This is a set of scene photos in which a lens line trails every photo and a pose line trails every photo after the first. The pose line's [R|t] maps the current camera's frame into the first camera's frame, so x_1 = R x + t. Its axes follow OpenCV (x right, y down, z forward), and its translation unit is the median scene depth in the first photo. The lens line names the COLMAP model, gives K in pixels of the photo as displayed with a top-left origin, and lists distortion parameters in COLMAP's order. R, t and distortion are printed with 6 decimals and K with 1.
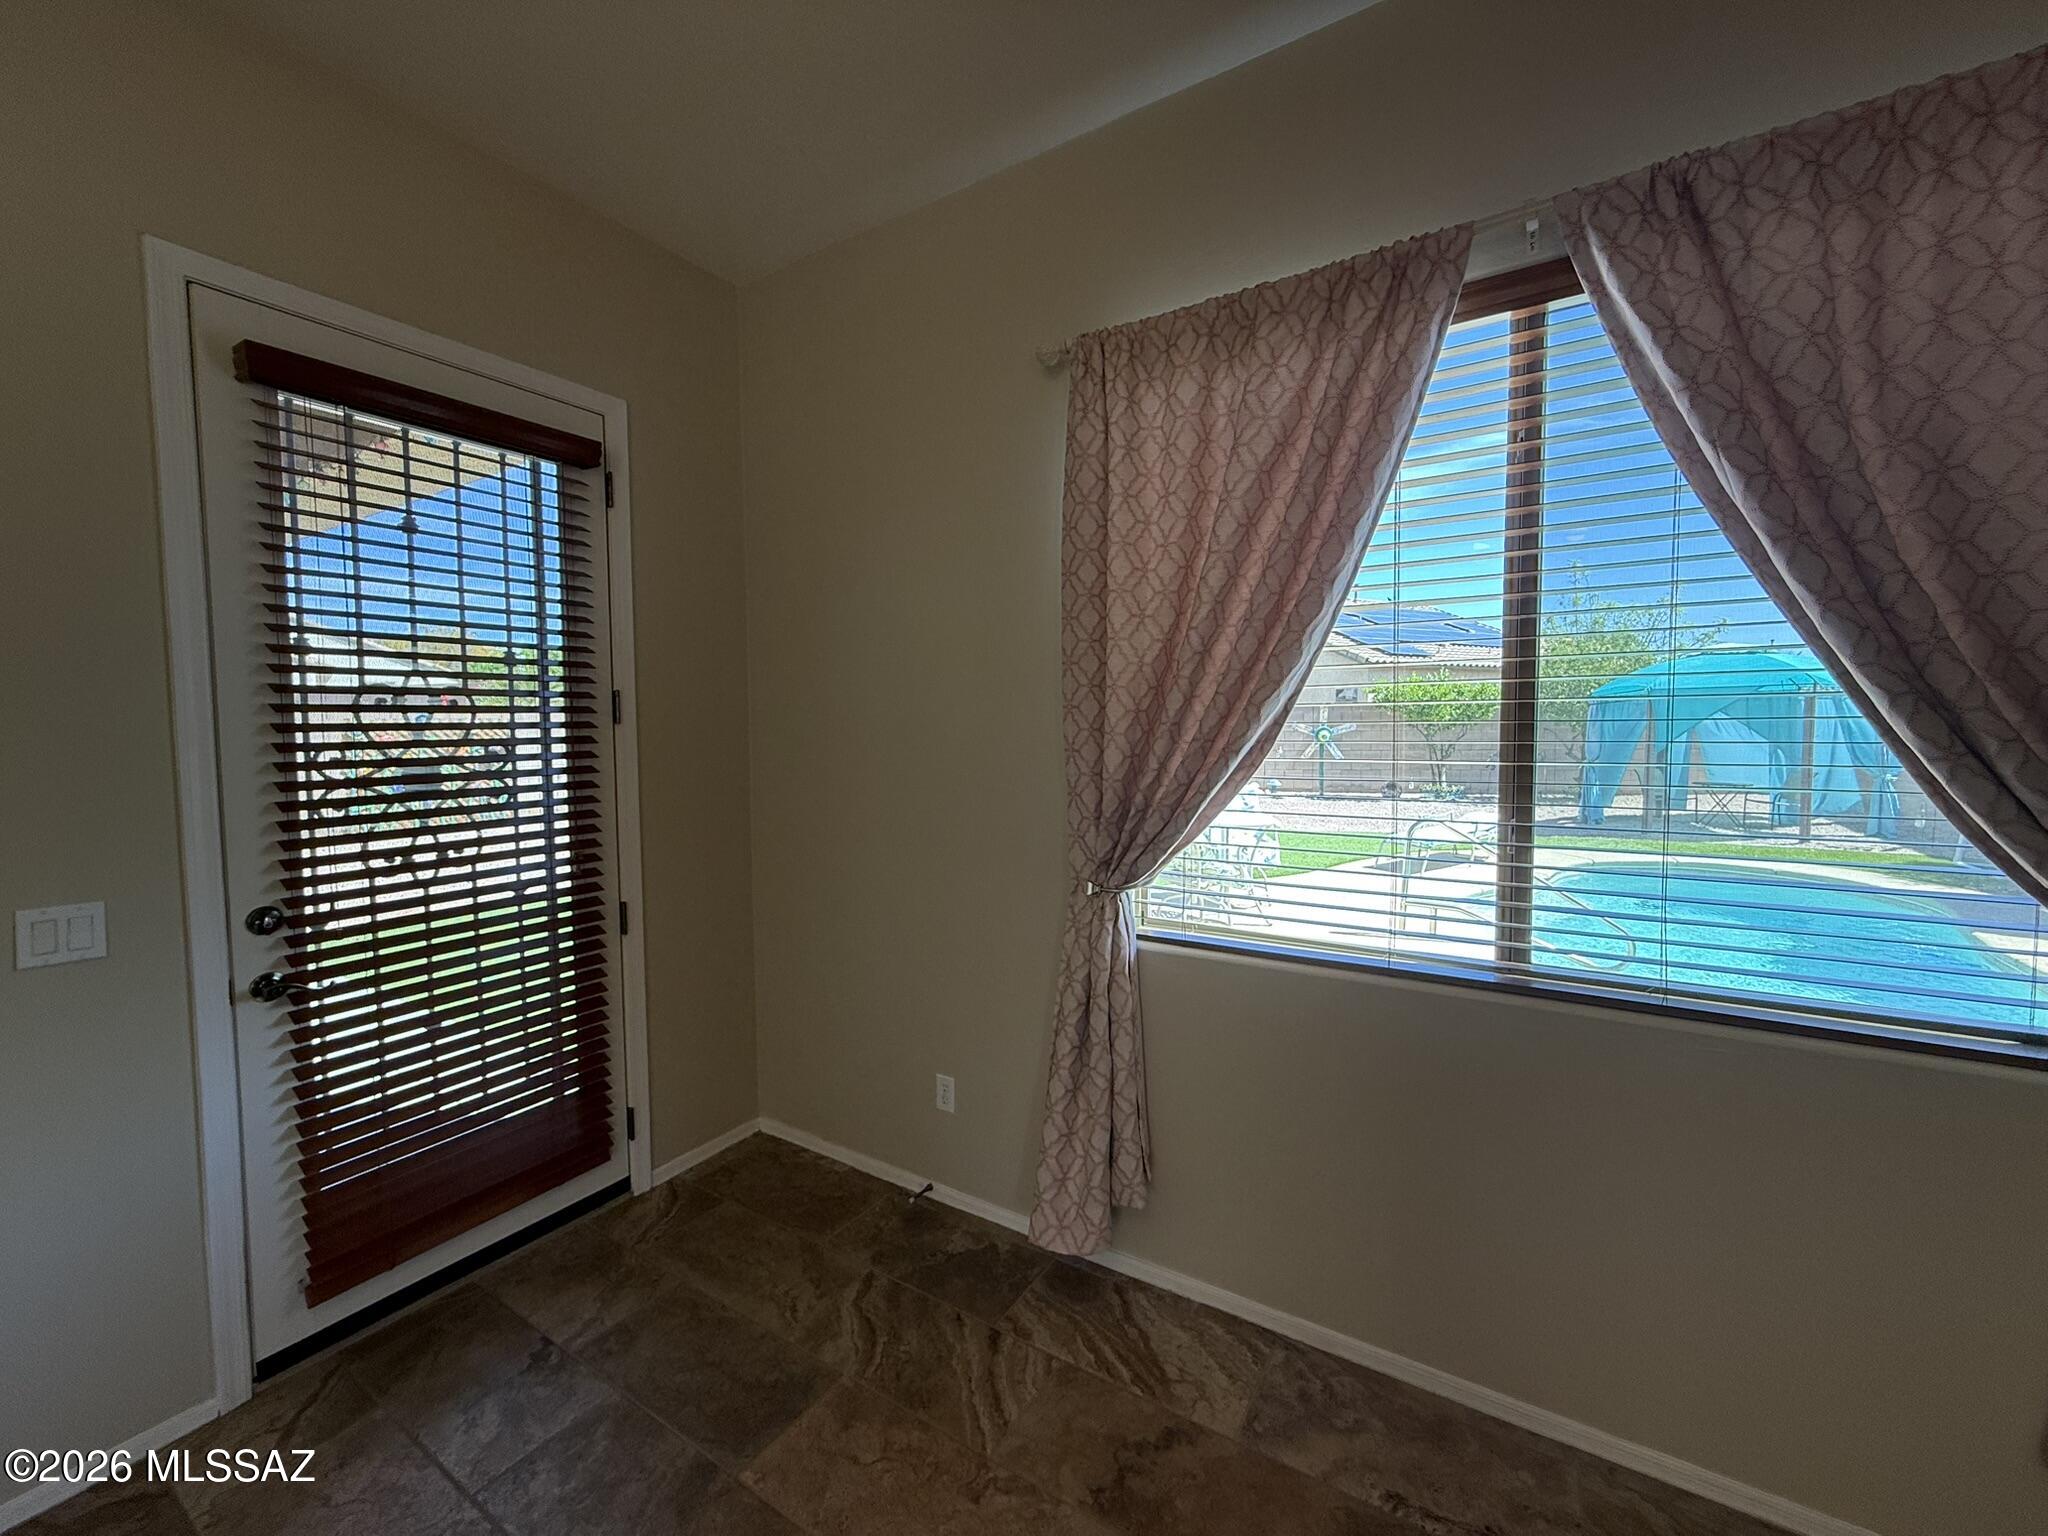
lens RADIAL K [[819.3, 0, 1016.8], [0, 819.3, 766.5], [0, 0, 1]] dist [0.003213, -0.000416]
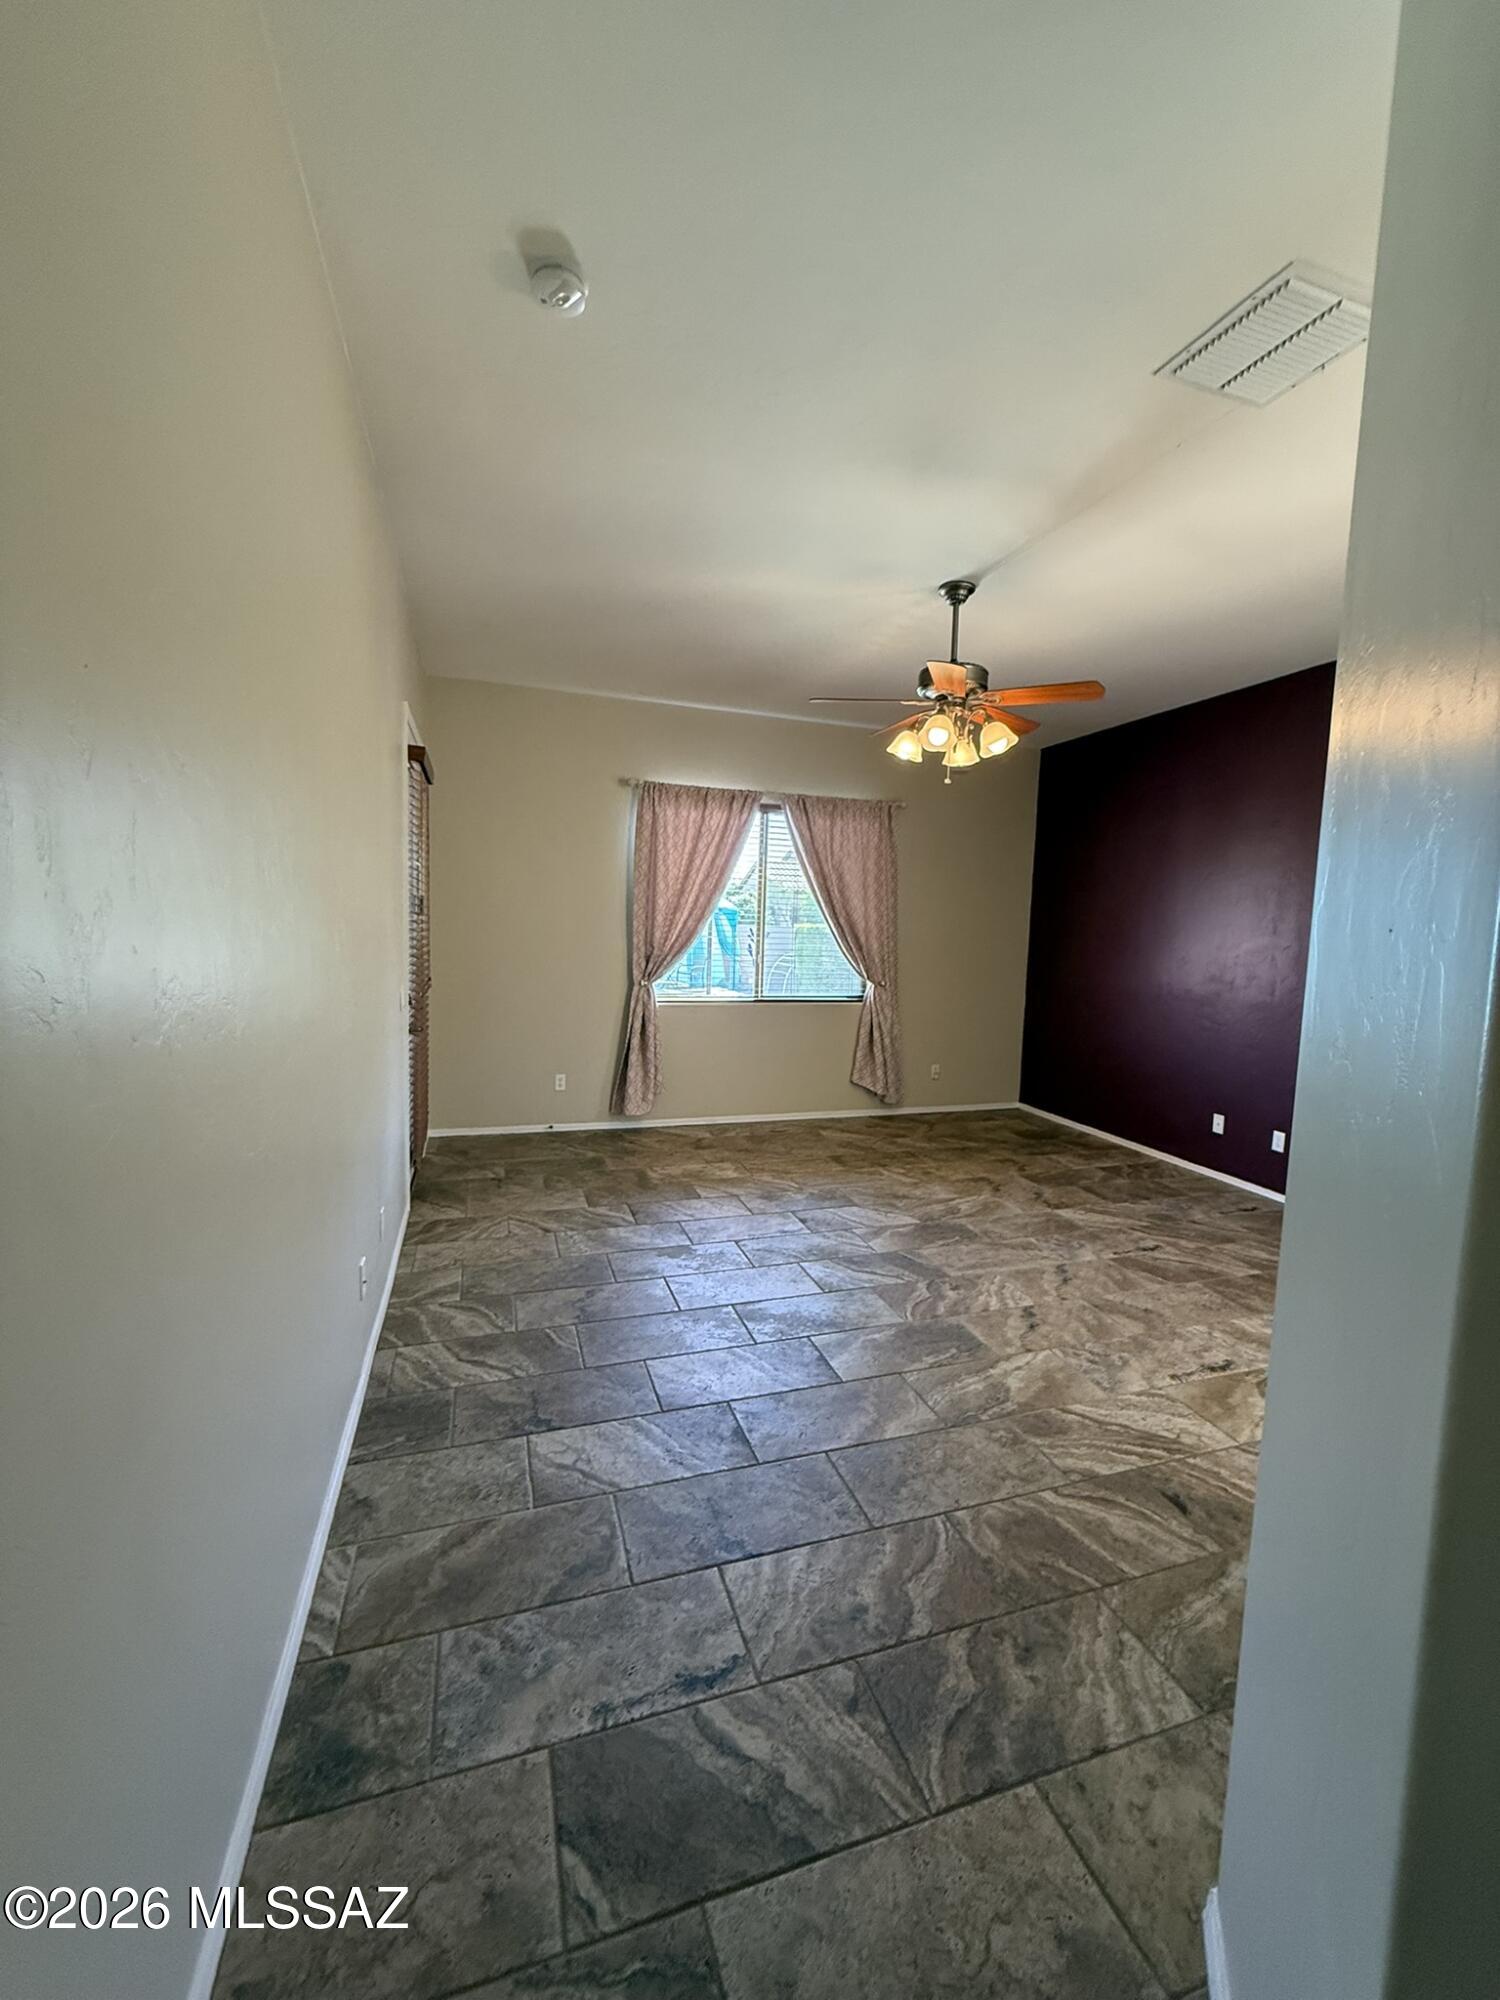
lens RADIAL K [[800.1, 0, 754.8], [0, 800.1, 996.5], [0, 0, 1]] dist [0.003213, -0.000416]
pose [[0.634597, -0.040853, 0.771763, -2.010291], [0.005030, 0.998799, 0.048735, 0.077101], [-0.772827, -0.027045, 0.634040, -1.134543]]
